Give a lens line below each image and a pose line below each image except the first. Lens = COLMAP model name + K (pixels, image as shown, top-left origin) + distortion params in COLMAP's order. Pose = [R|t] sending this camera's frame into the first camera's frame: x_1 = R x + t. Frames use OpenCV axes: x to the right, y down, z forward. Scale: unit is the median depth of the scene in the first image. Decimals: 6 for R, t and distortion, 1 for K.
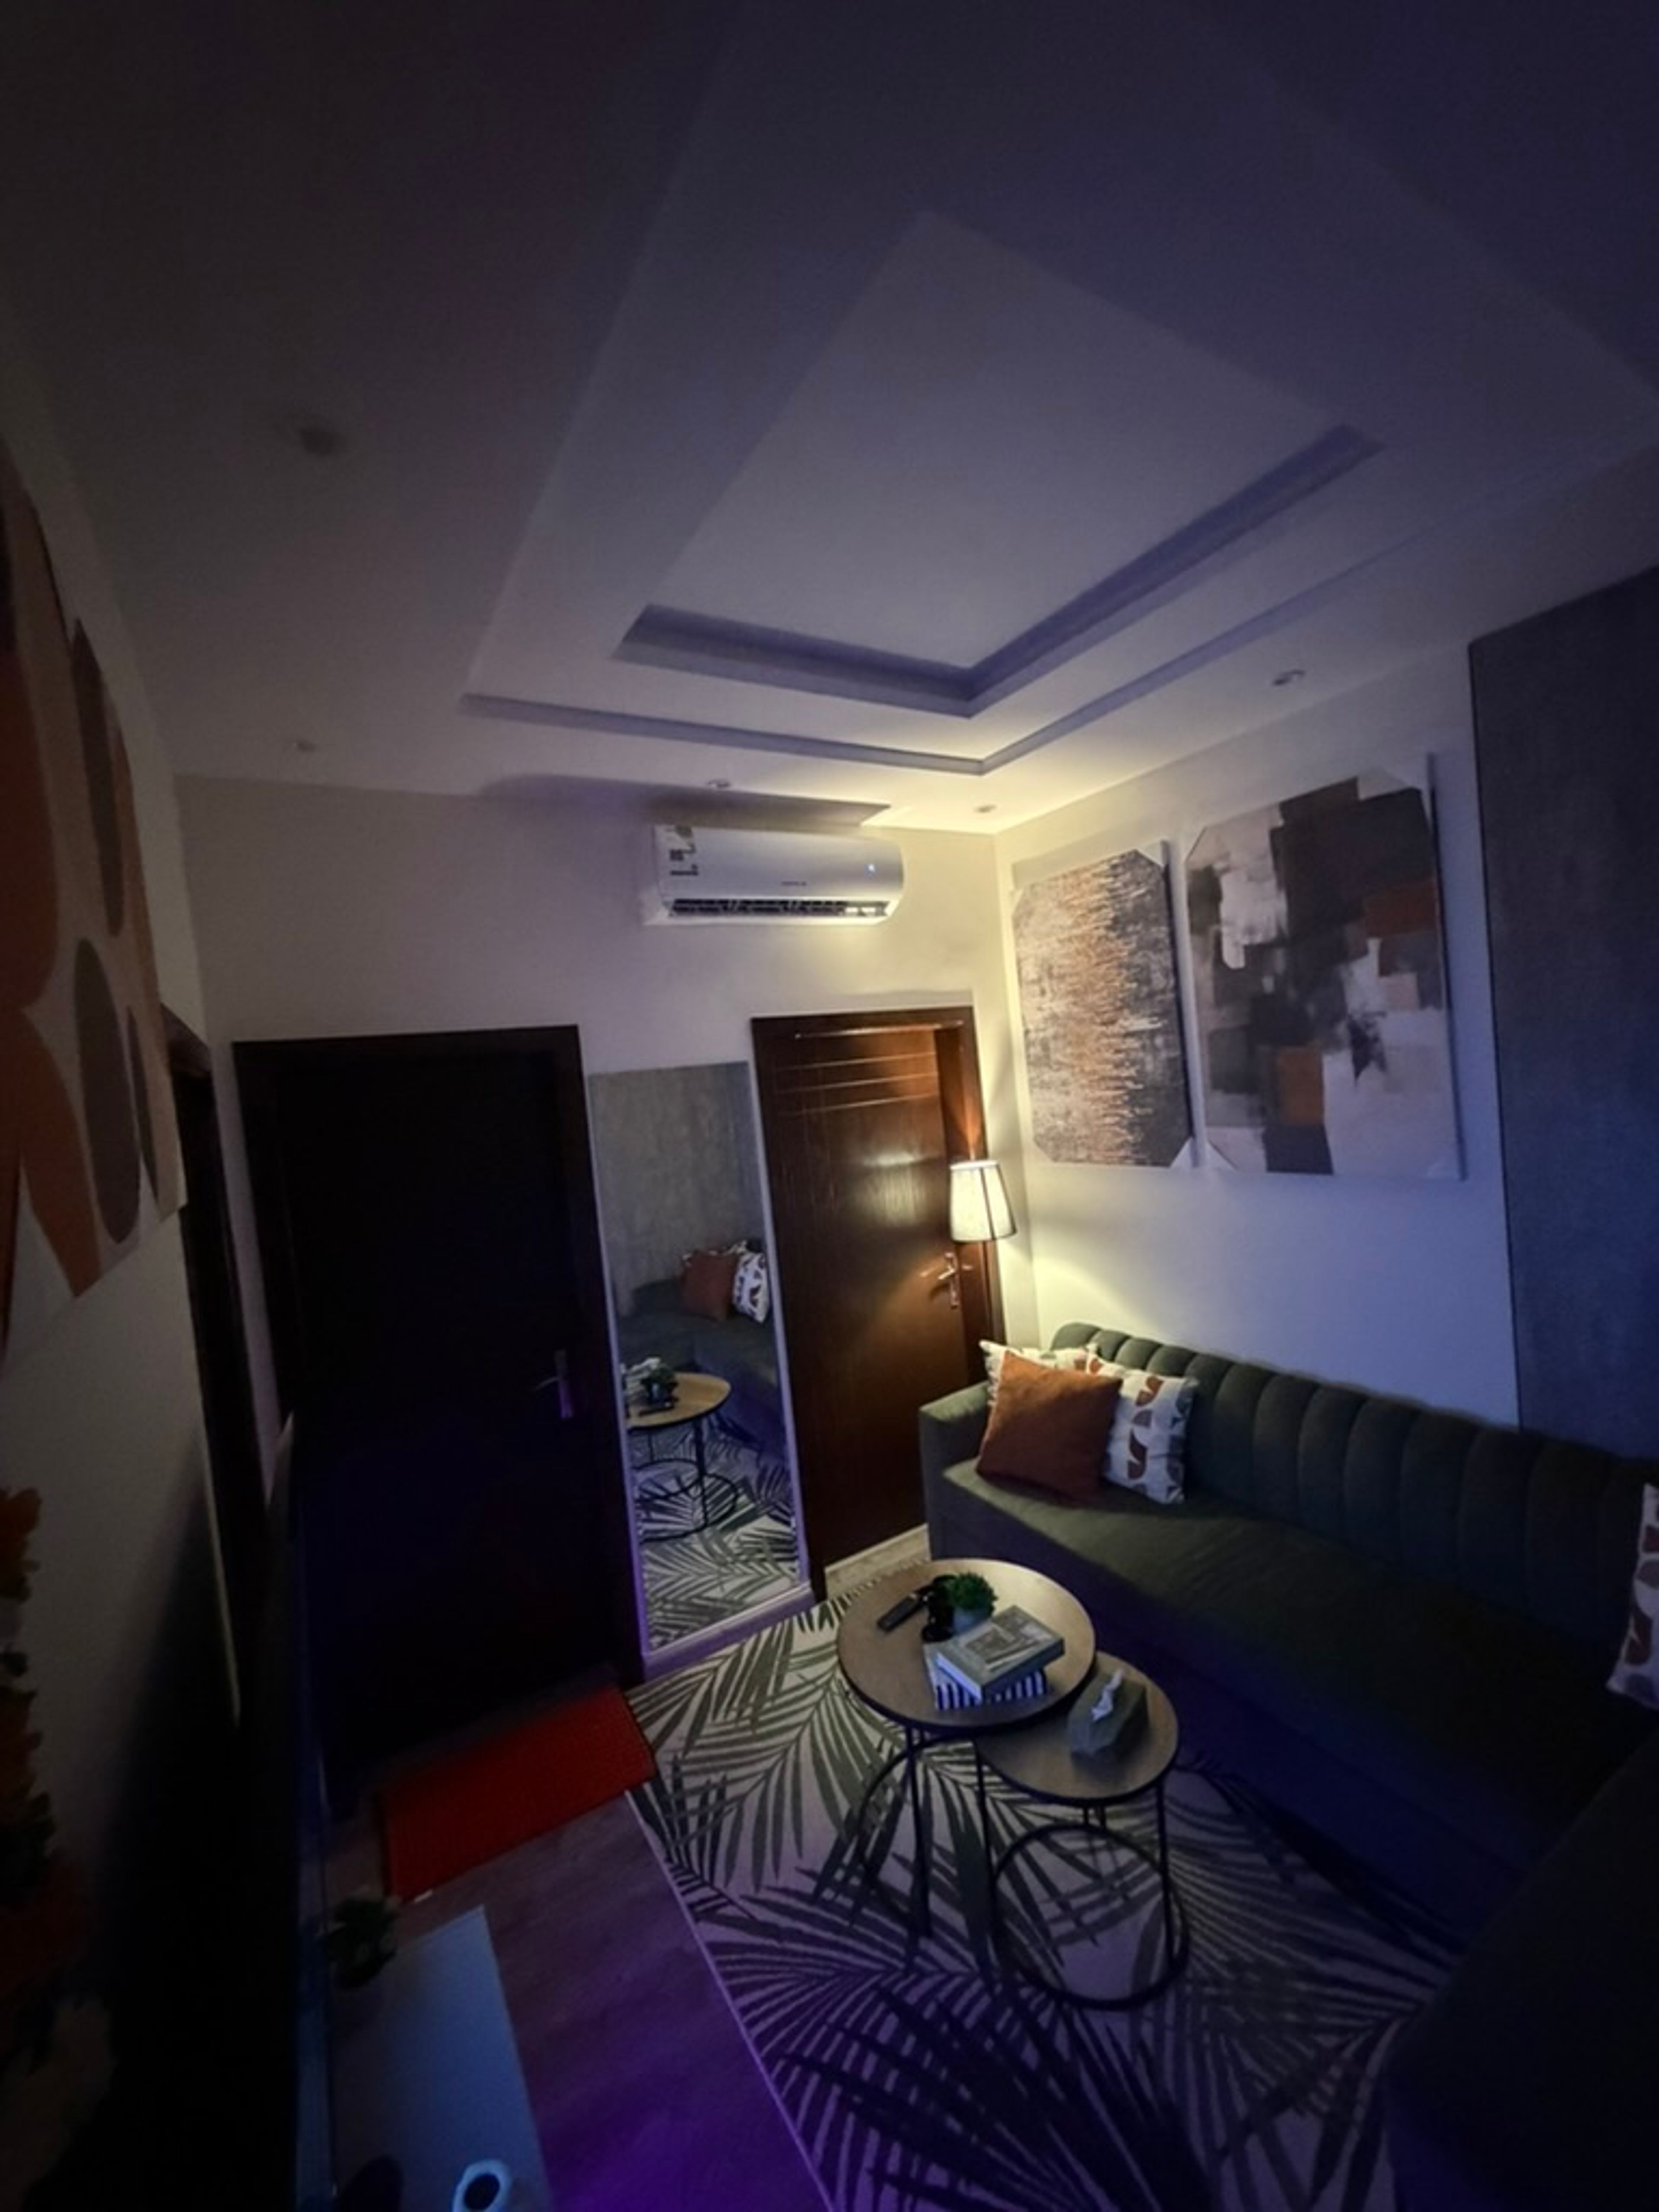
lens RADIAL K [[891.1, 0, 829.5], [0, 891.1, 1106.0], [0, 0, 1]] dist [0.000073, 0.000132]
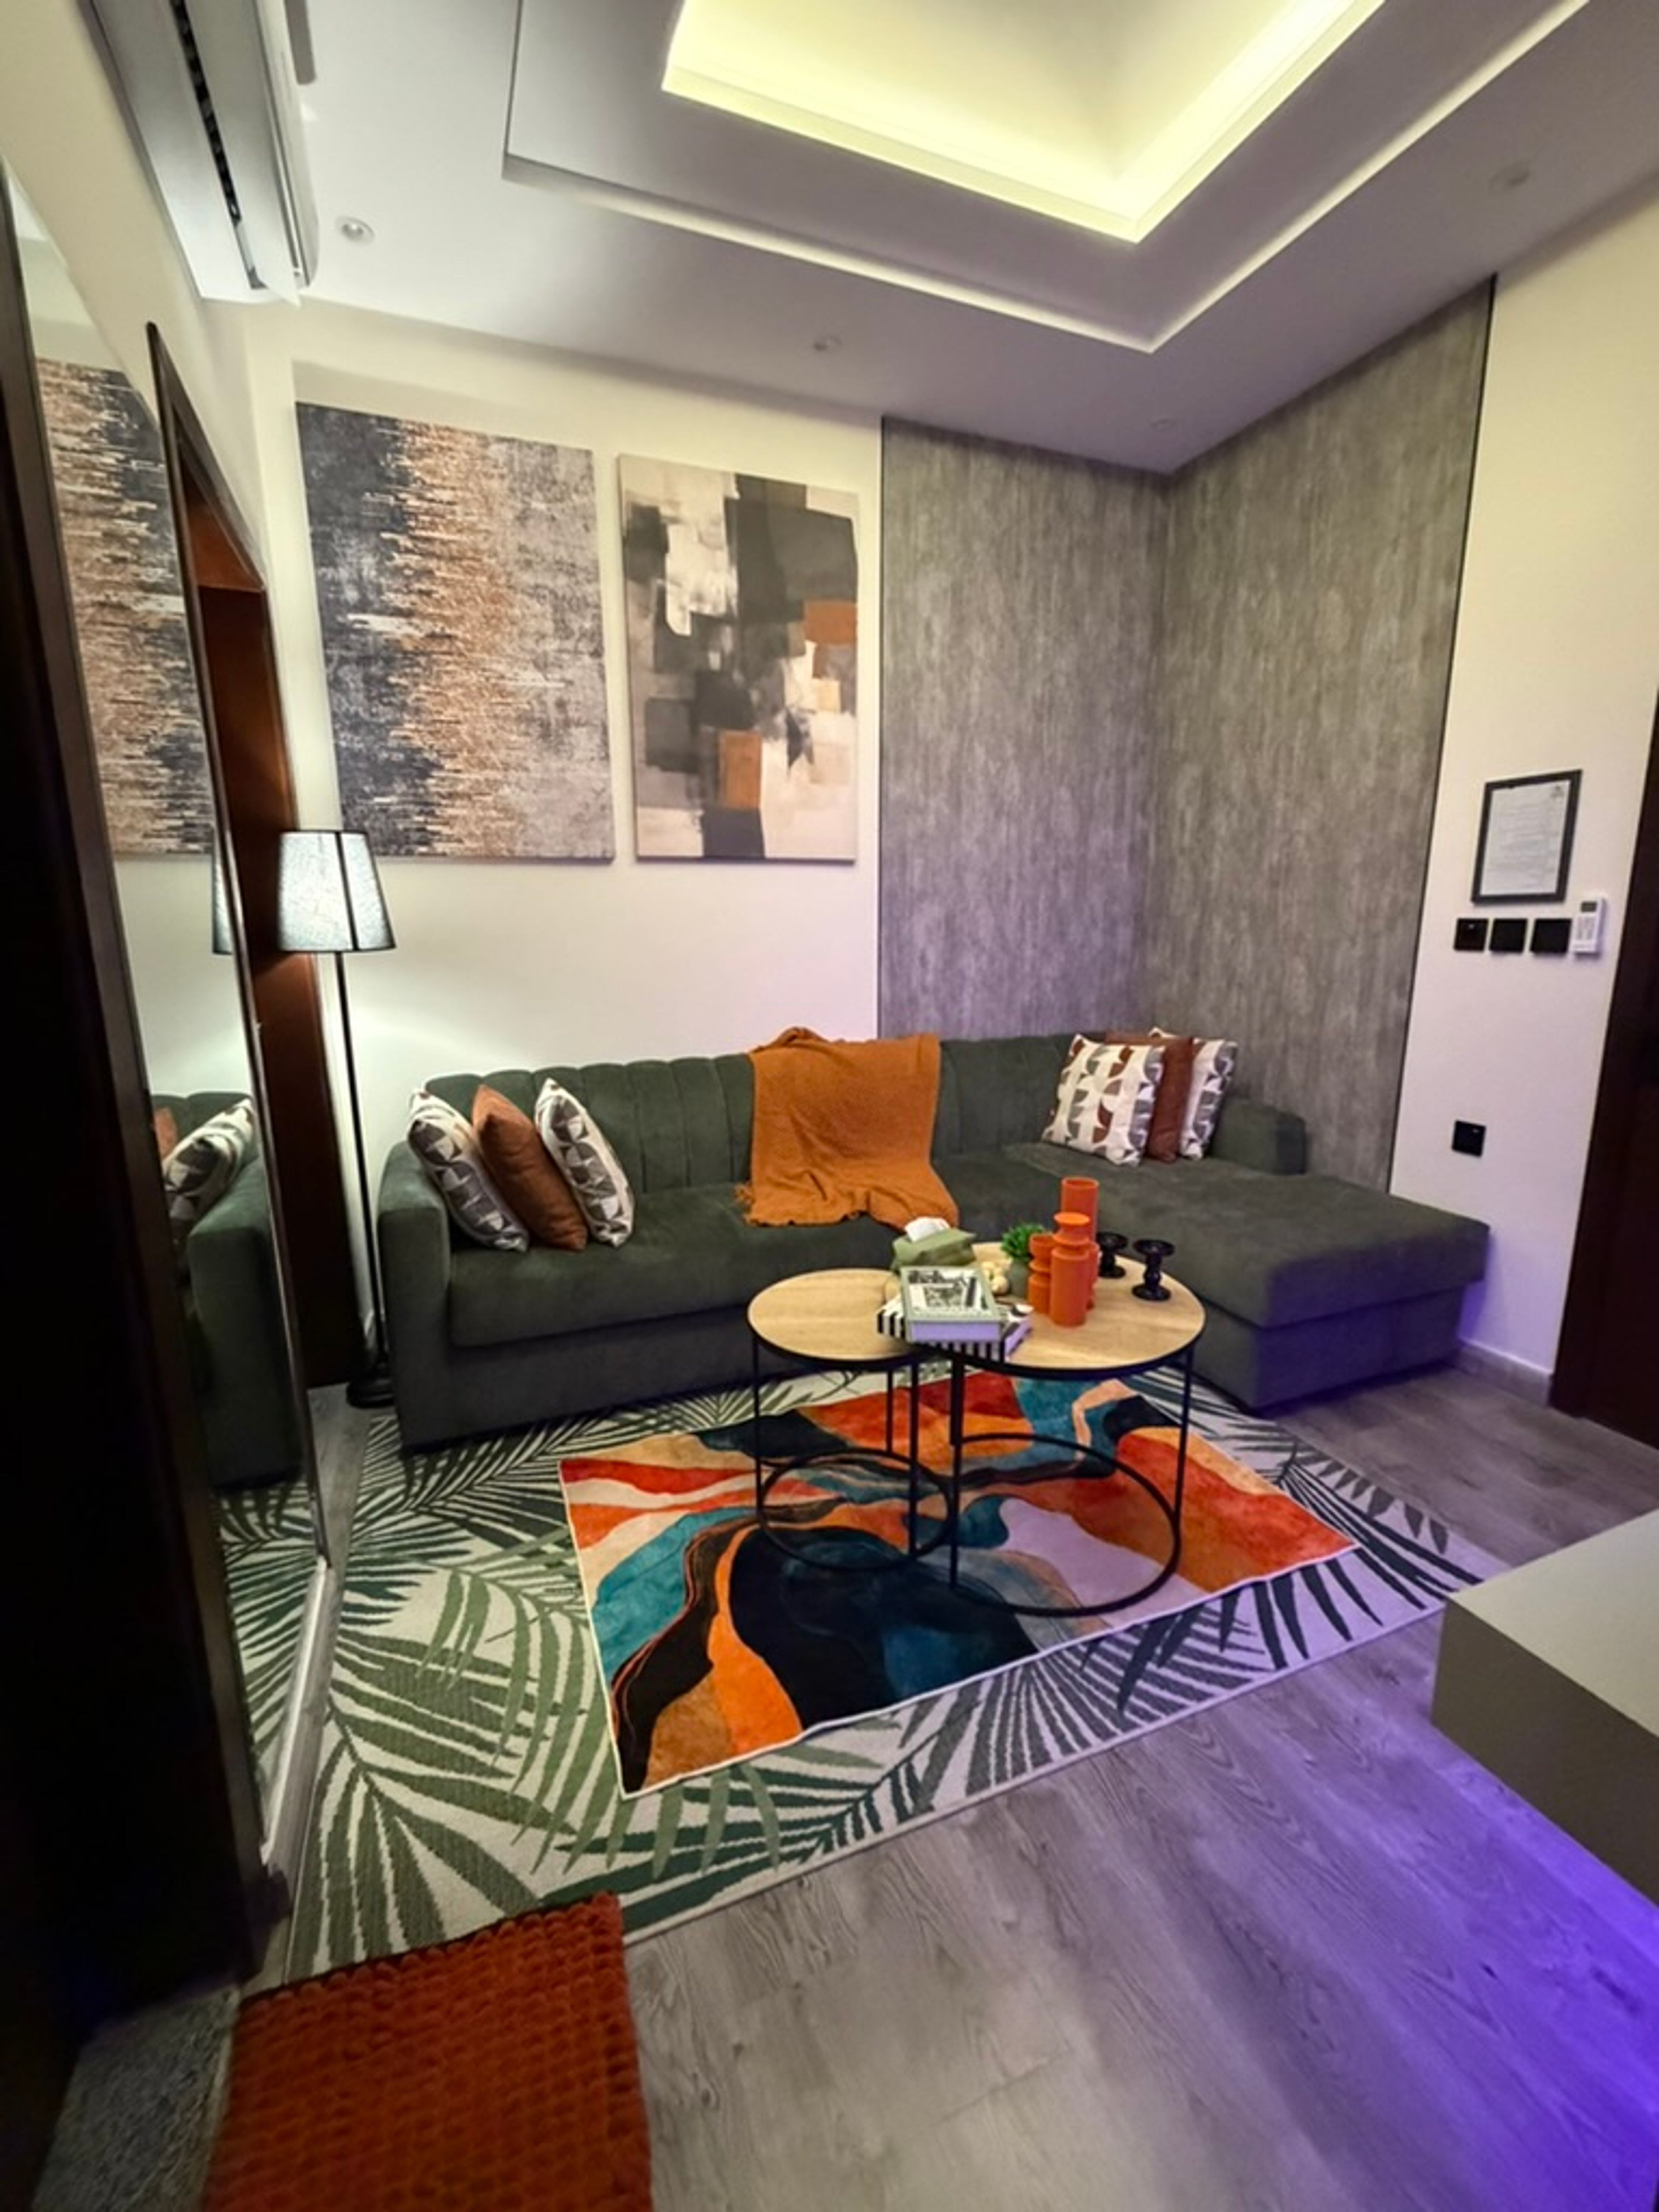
lens RADIAL K [[930.0, 0, 829.5], [0, 930.0, 1106.0], [0, 0, 1]] dist [-0.001889, -0.000006]
pose [[0.154965, -0.104470, 0.982381, -0.626493], [0.032251, 0.994398, 0.100661, 0.287878], [-0.987393, 0.016084, 0.157466, 0.792849]]
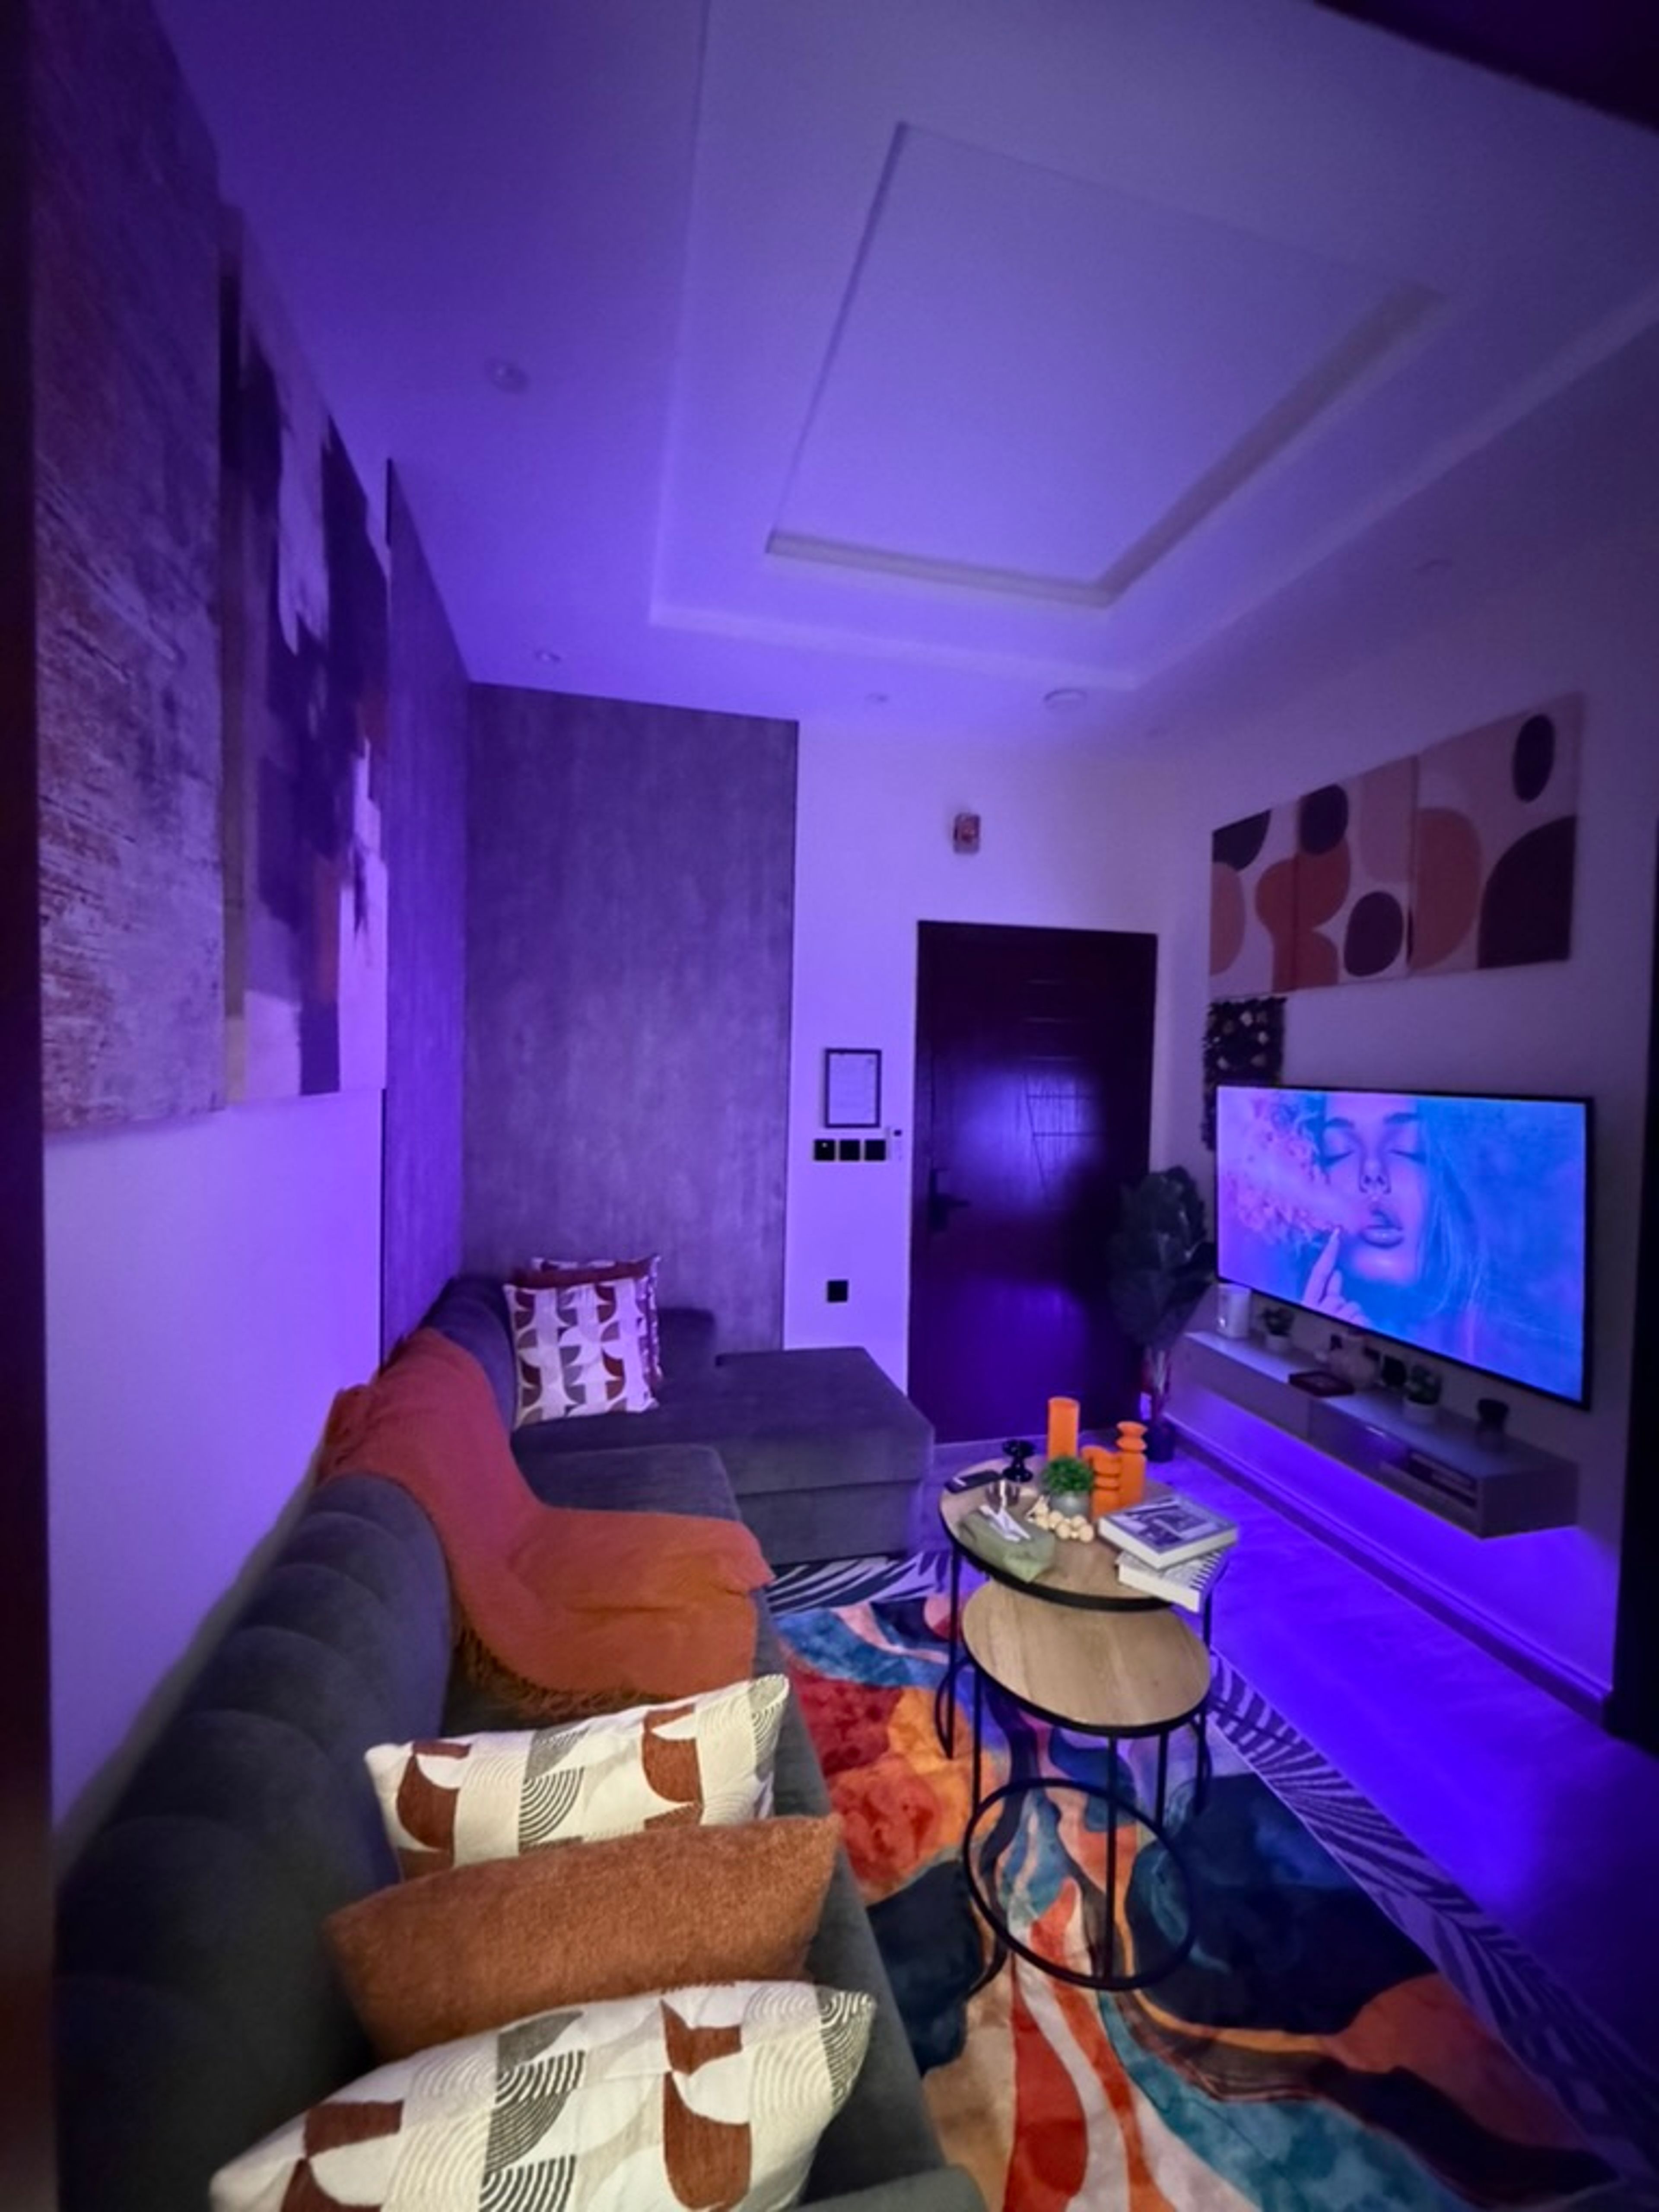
lens RADIAL K [[872.2, 0, 829.5], [0, 872.2, 1106.0], [0, 0, 1]] dist [-0.000055, -0.000348]
pose [[-0.953174, 0.067118, 0.294881, 0.095369], [0.084806, 0.995260, 0.047595, 0.091753], [-0.290289, 0.070374, -0.954348, 1.557870]]
